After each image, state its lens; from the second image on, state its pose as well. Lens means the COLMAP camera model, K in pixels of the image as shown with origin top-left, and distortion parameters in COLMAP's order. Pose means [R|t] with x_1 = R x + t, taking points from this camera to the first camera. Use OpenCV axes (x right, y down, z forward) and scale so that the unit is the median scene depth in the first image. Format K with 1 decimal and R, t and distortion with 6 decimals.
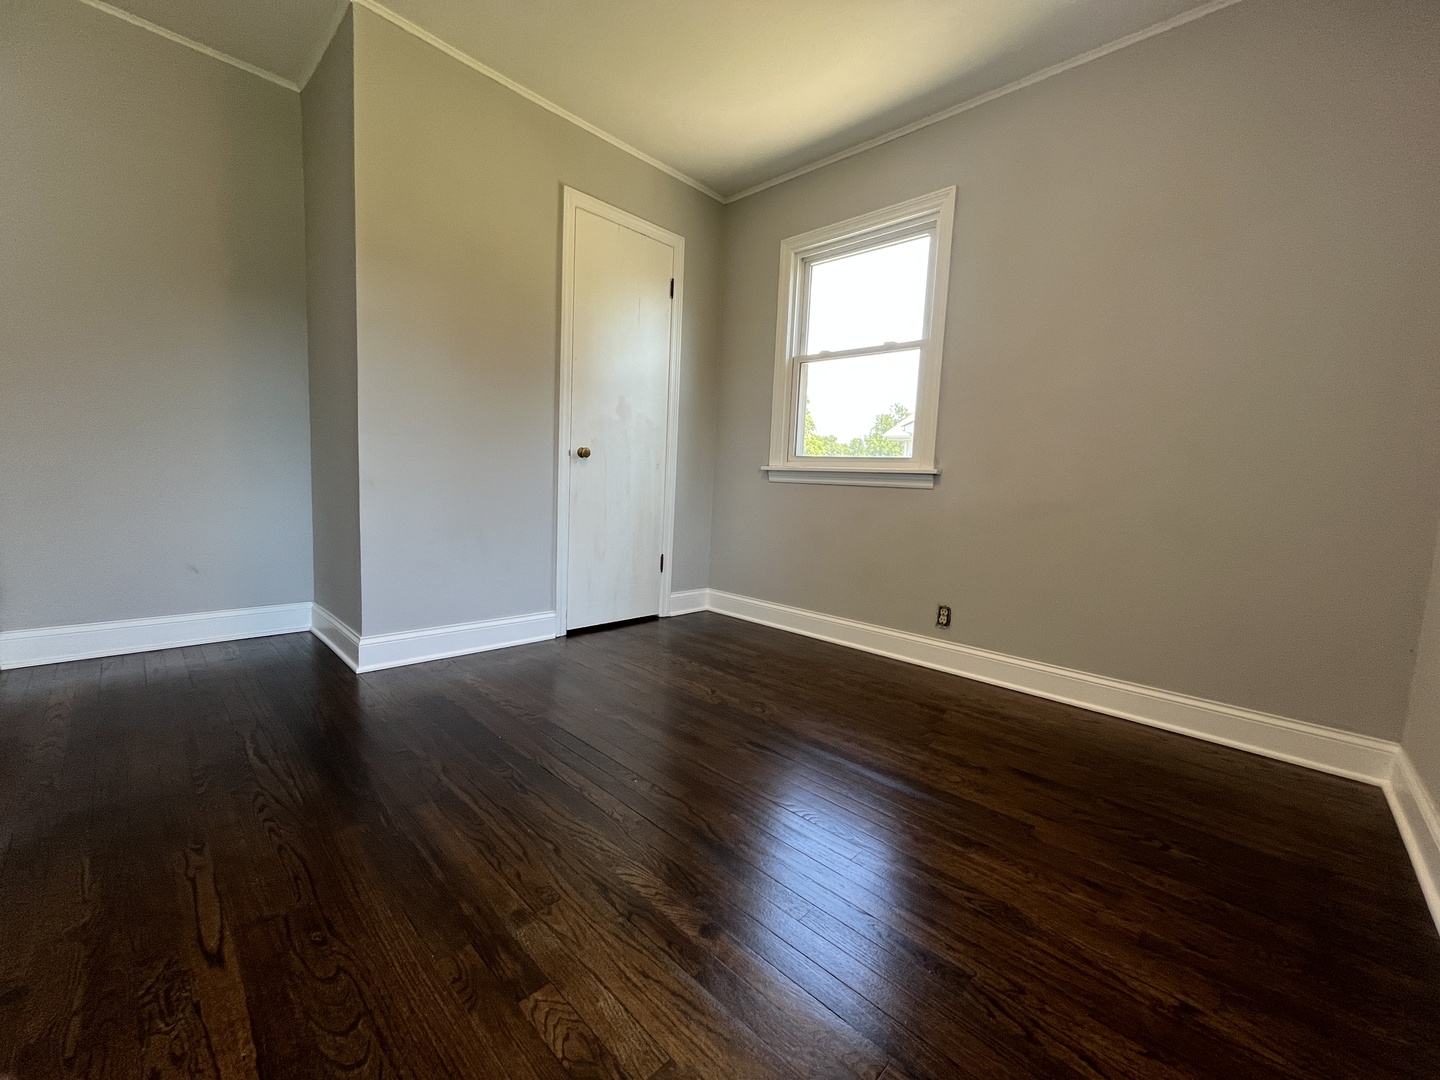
lens RADIAL K [[586.8, 0, 720.0], [0, 586.8, 540.0], [0, 0, 1]] dist [0.000728, 0.000084]
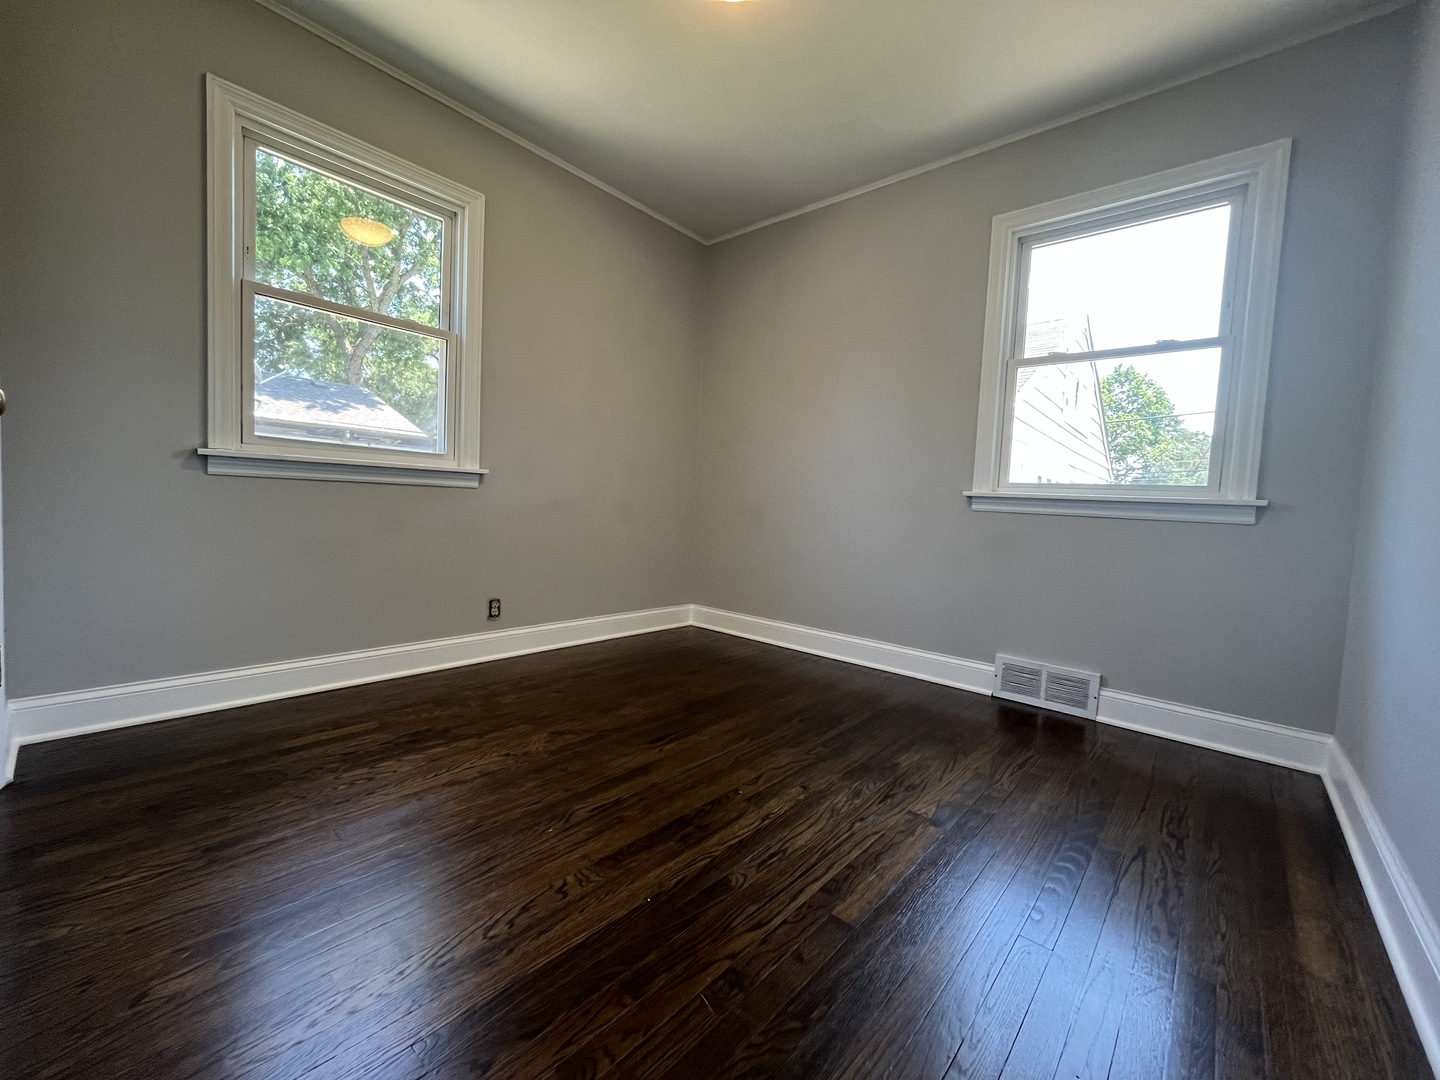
lens RADIAL K [[579.1, 0, 720.0], [0, 579.1, 540.0], [0, 0, 1]] dist [-0.000678, -0.000040]
pose [[-0.037113, -0.113013, 0.992900, -0.662097], [0.050321, 0.992113, 0.114804, -0.092886], [-0.998043, 0.054225, -0.031134, 0.619933]]
